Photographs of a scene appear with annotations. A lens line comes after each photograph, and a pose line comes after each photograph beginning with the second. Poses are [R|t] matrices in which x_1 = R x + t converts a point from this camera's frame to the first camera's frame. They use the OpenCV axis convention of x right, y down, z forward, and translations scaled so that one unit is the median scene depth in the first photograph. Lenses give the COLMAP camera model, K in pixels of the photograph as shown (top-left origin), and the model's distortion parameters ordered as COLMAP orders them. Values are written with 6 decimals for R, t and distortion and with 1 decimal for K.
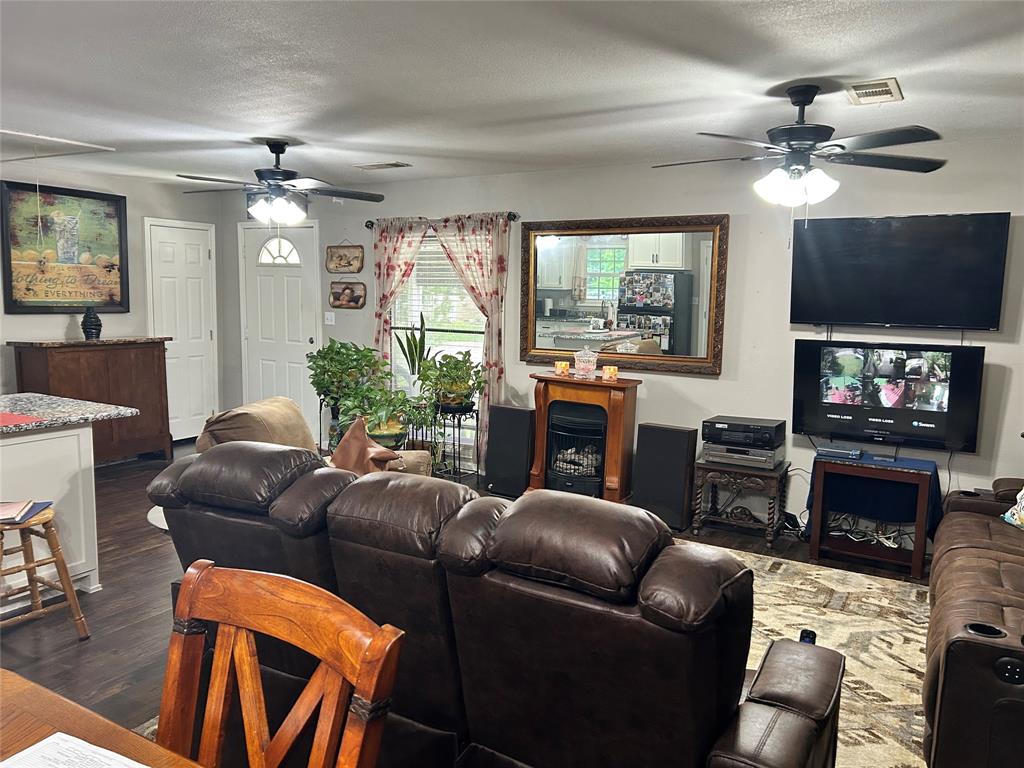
lens RADIAL K [[767.3, 0, 514.6], [0, 767.3, 389.7], [0, 0, 1]] dist [0.058532, -0.061428]
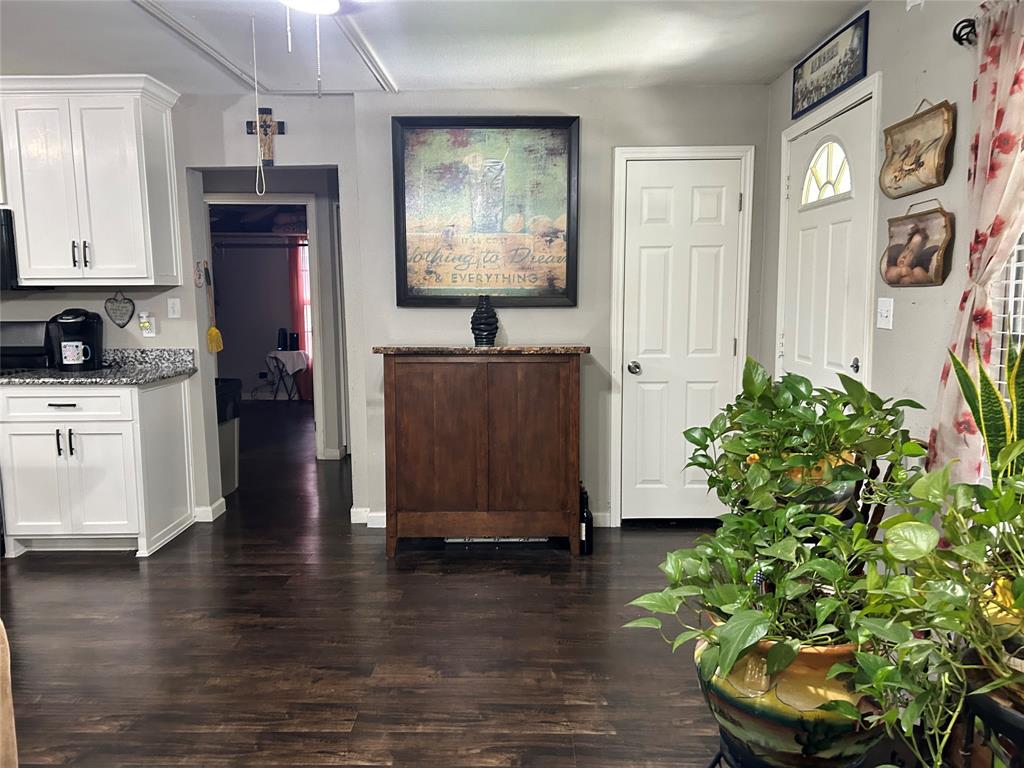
lens RADIAL K [[767.3, 0, 512.9], [0, 767.3, 393.2], [0, 0, 1]] dist [0.058532, -0.061428]
pose [[0.486196, 0.084306, -0.869774, 0.024982], [-0.095828, 0.994476, 0.042826, -0.054179], [0.868580, 0.062526, 0.491589, 0.693695]]
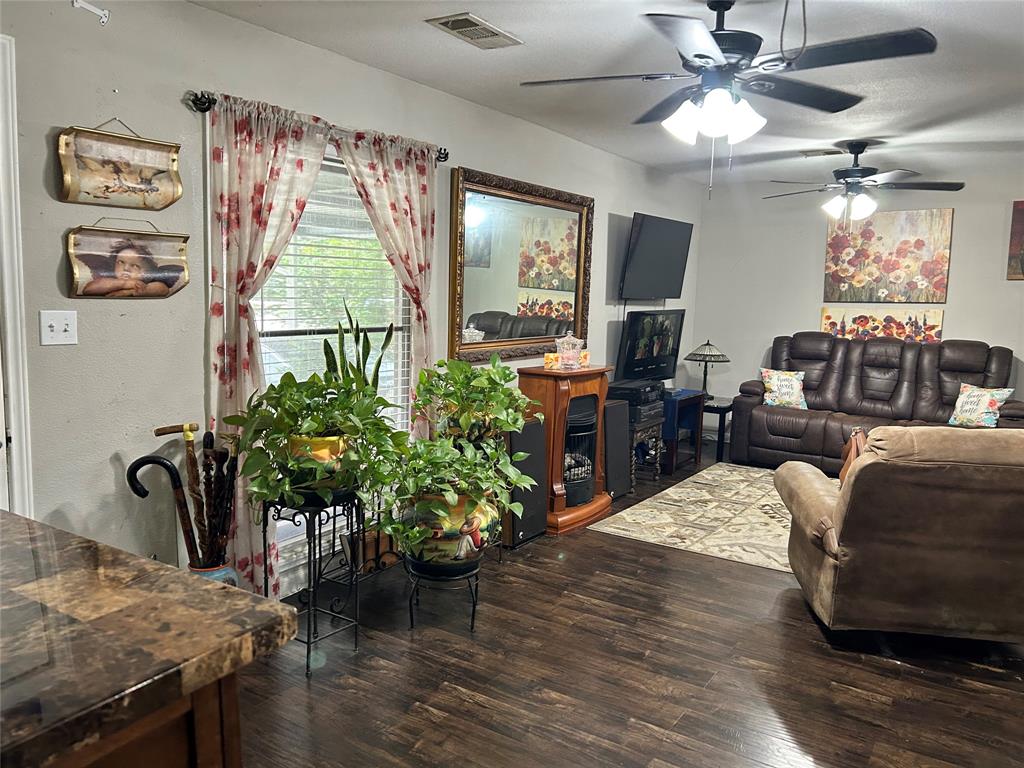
lens RADIAL K [[767.3, 0, 514.8], [0, 767.3, 389.9], [0, 0, 1]] dist [0.058532, -0.061428]
pose [[0.062954, -0.147755, 0.987018, -0.649507], [0.105747, 0.984400, 0.140619, -0.101282], [-0.992398, 0.095521, 0.077597, 0.835901]]
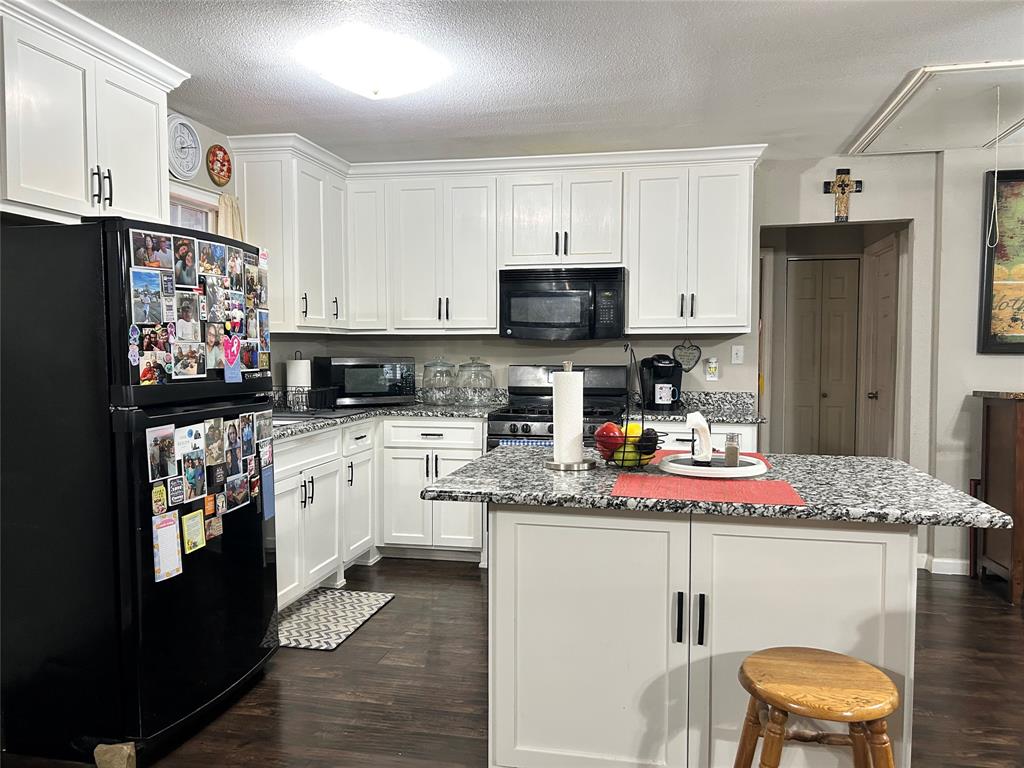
lens RADIAL K [[767.3, 0, 522.1], [0, 767.3, 390.9], [0, 0, 1]] dist [0.058532, -0.061428]
pose [[0.312644, 0.027825, -0.949463, -0.087139], [-0.116492, 0.993148, -0.009254, -0.005493], [0.942700, 0.113499, 0.313744, 0.344375]]
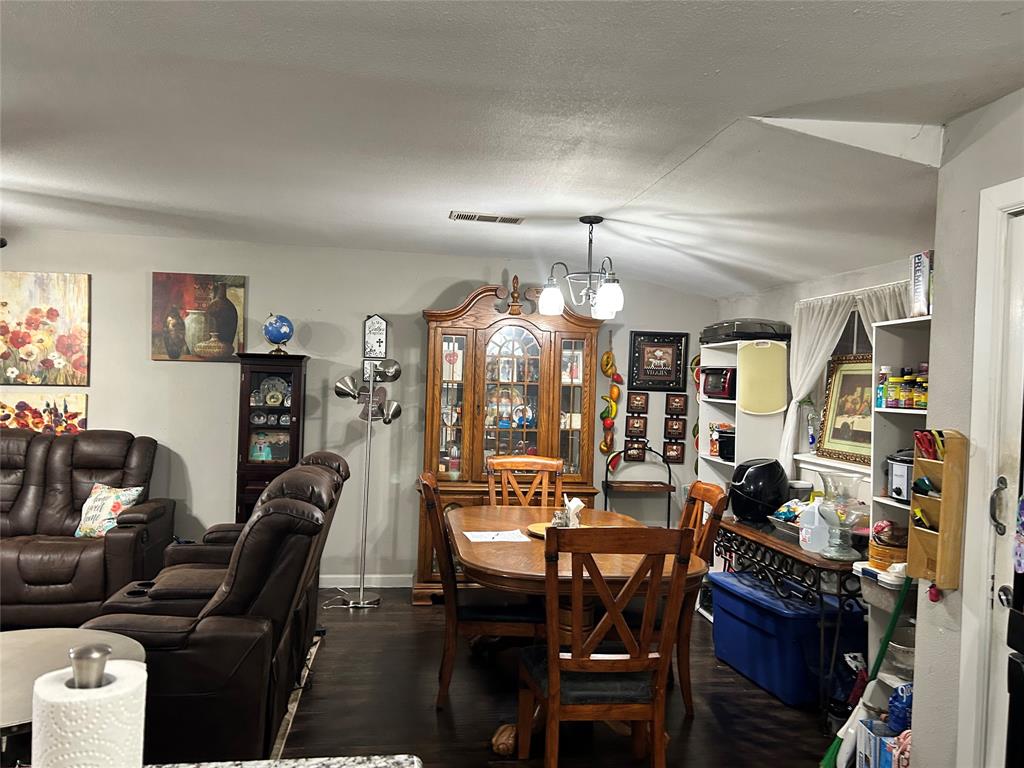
lens RADIAL K [[767.3, 0, 522.0], [0, 767.3, 386.2], [0, 0, 1]] dist [0.058532, -0.061428]
pose [[-0.621663, -0.046806, 0.781885, -0.550725], [0.052384, 0.993494, 0.101124, -0.071622], [-0.781531, 0.103823, -0.615166, 0.502426]]
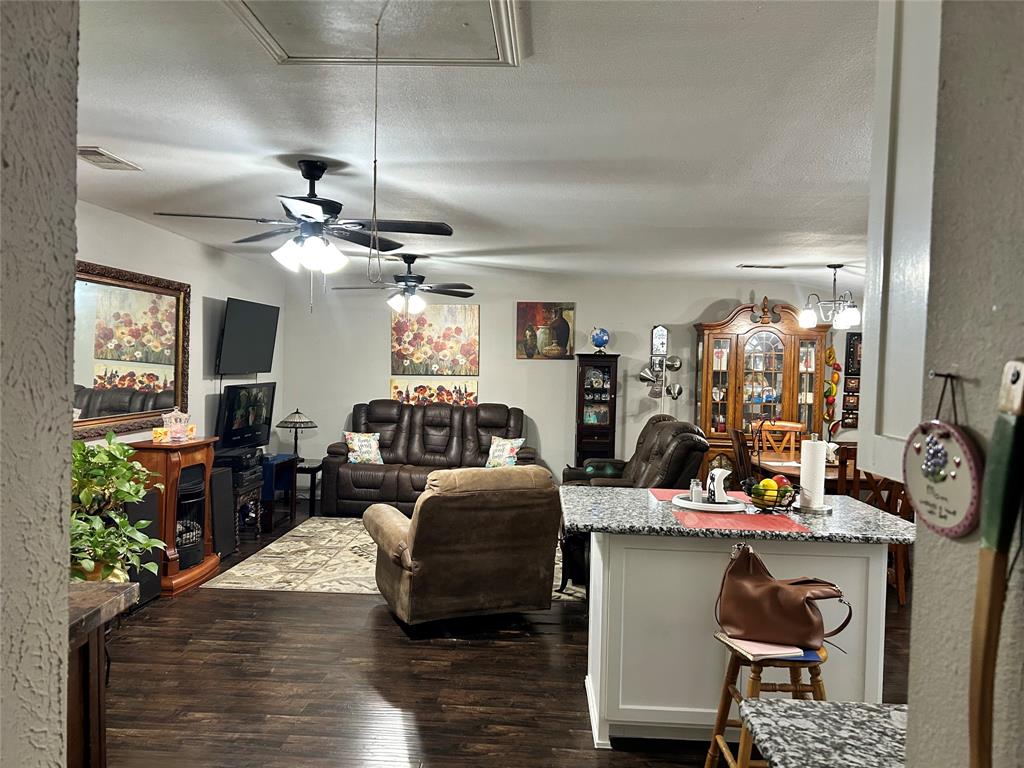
lens RADIAL K [[767.3, 0, 509.4], [0, 767.3, 387.0], [0, 0, 1]] dist [0.058532, -0.061428]
pose [[-0.451548, -0.059385, 0.890268, -0.787351], [0.079965, 0.991074, 0.106668, -0.126734], [-0.888656, 0.119356, -0.442769, 0.881419]]
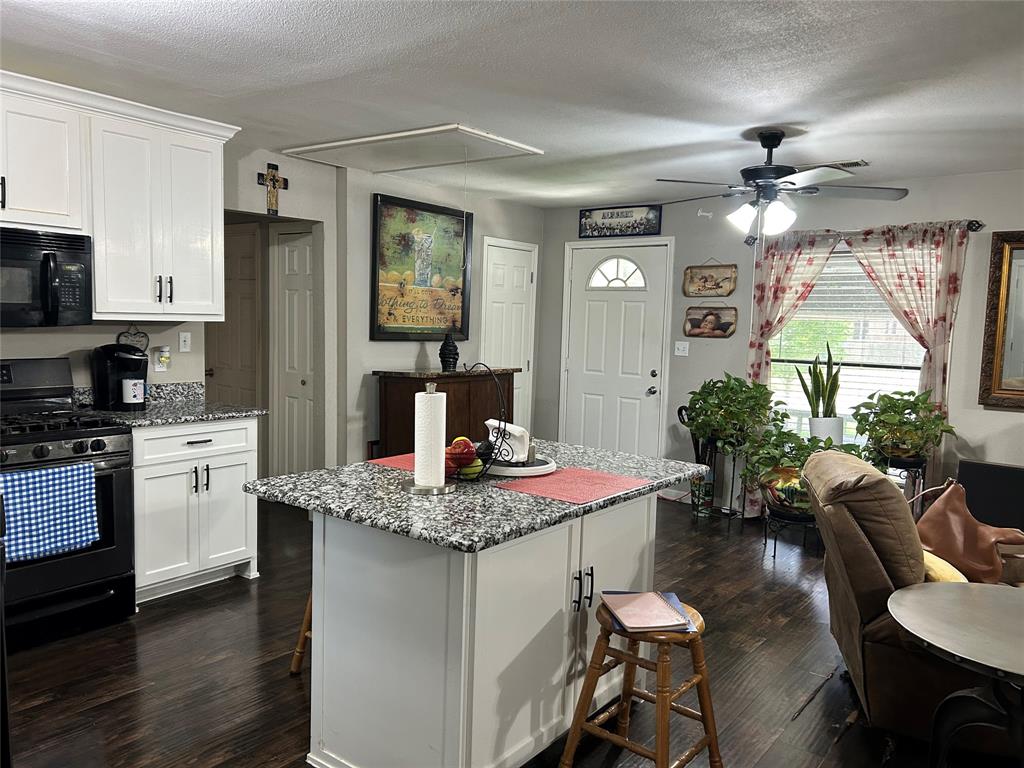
lens RADIAL K [[767.3, 0, 513.3], [0, 767.3, 389.0], [0, 0, 1]] dist [0.058532, -0.061428]
pose [[0.991241, 0.018903, -0.130707, -0.345004], [-0.024070, 0.998985, -0.038066, -0.010069], [0.129855, 0.040879, 0.990690, 0.125782]]
